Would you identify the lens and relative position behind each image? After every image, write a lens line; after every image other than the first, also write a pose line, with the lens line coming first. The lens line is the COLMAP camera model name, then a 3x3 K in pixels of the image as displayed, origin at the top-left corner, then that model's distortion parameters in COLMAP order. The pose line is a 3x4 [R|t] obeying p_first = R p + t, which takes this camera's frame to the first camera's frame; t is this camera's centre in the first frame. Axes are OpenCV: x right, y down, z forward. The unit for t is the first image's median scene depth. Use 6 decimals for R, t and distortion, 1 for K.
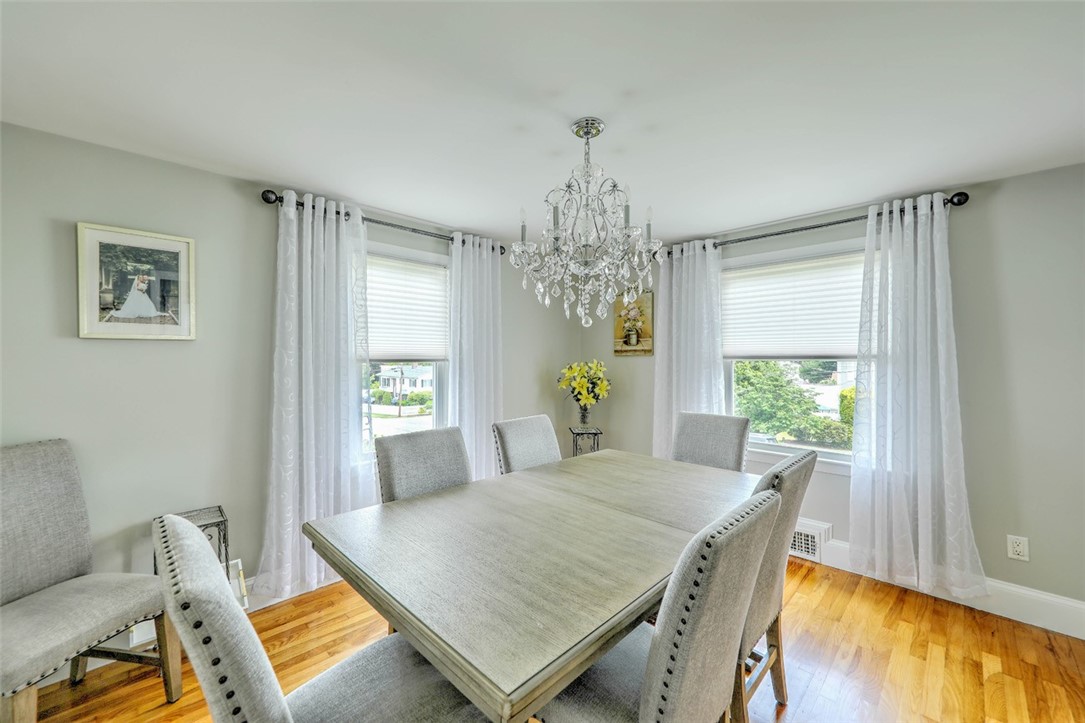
lens RADIAL K [[437.2, 0, 541.8], [0, 437.2, 356.4], [0, 0, 1]] dist [0.000329, -0.000008]
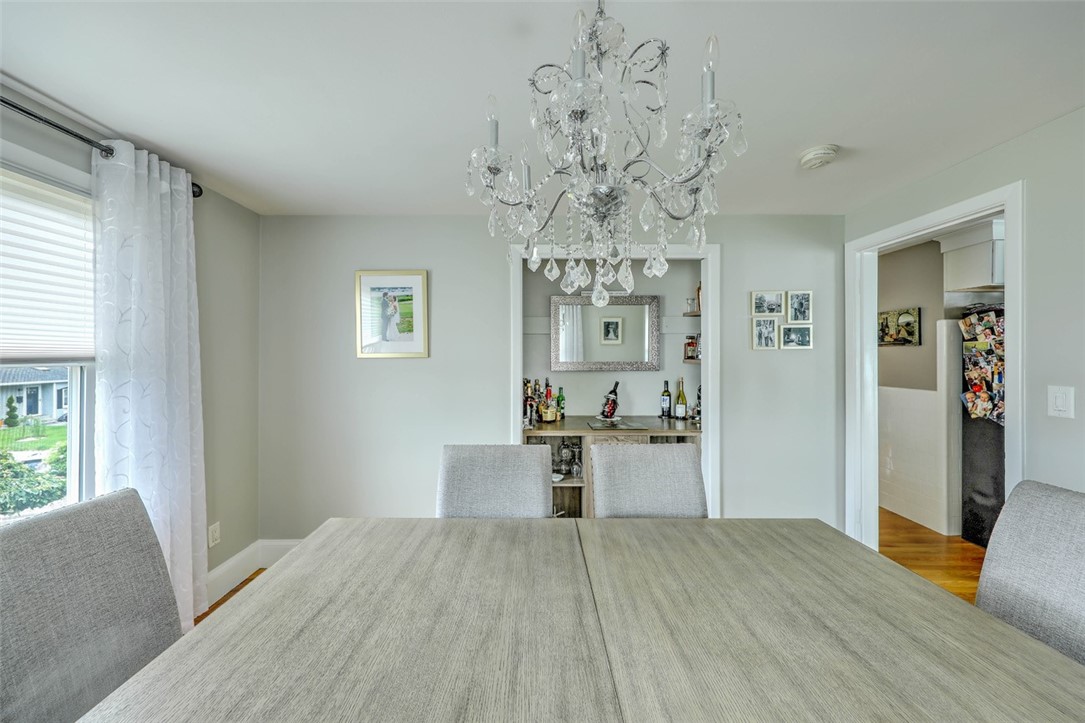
lens RADIAL K [[381.6, 0, 537.0], [0, 381.6, 355.1], [0, 0, 1]] dist [-0.000169, -0.000087]
pose [[-0.692893, 0.002220, 0.721037, -0.132760], [0.003066, 0.999995, -0.000132, -0.003080], [-0.721034, 0.002119, -0.692896, 0.918728]]
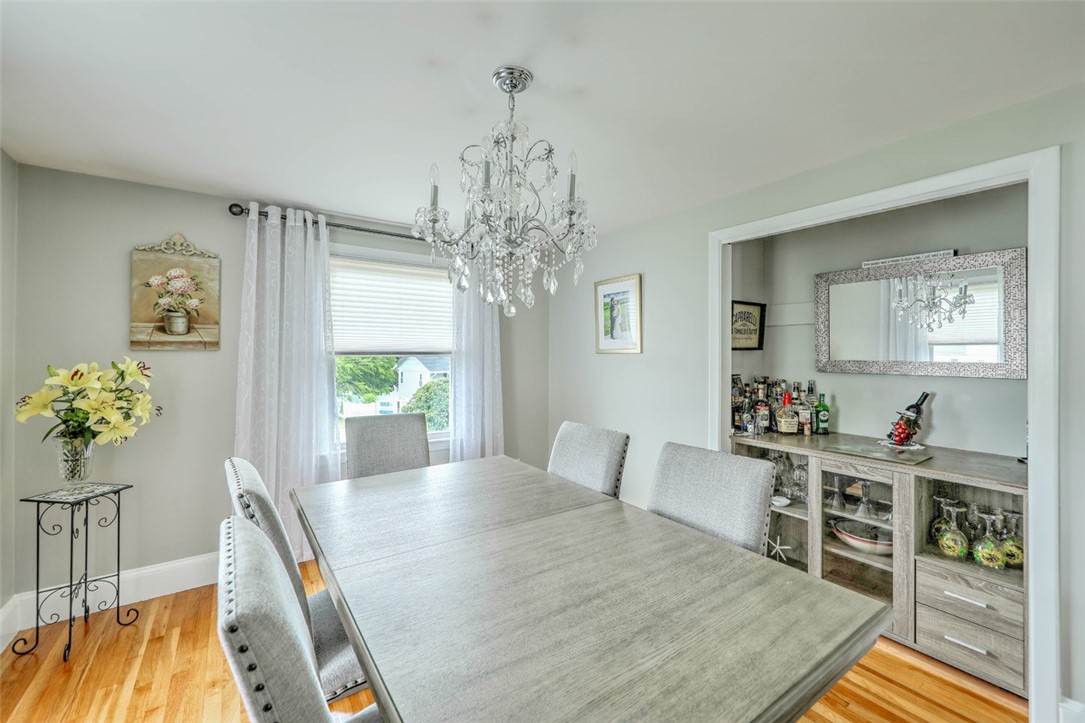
lens RADIAL K [[429.5, 0, 544.4], [0, 429.5, 349.4], [0, 0, 1]] dist [0.000954, 0.000047]
pose [[0.178003, 0.008679, 0.983992, -0.447024], [-0.002187, 0.999962, -0.008424, 0.001531], [-0.984028, -0.000652, 0.178015, 0.512829]]
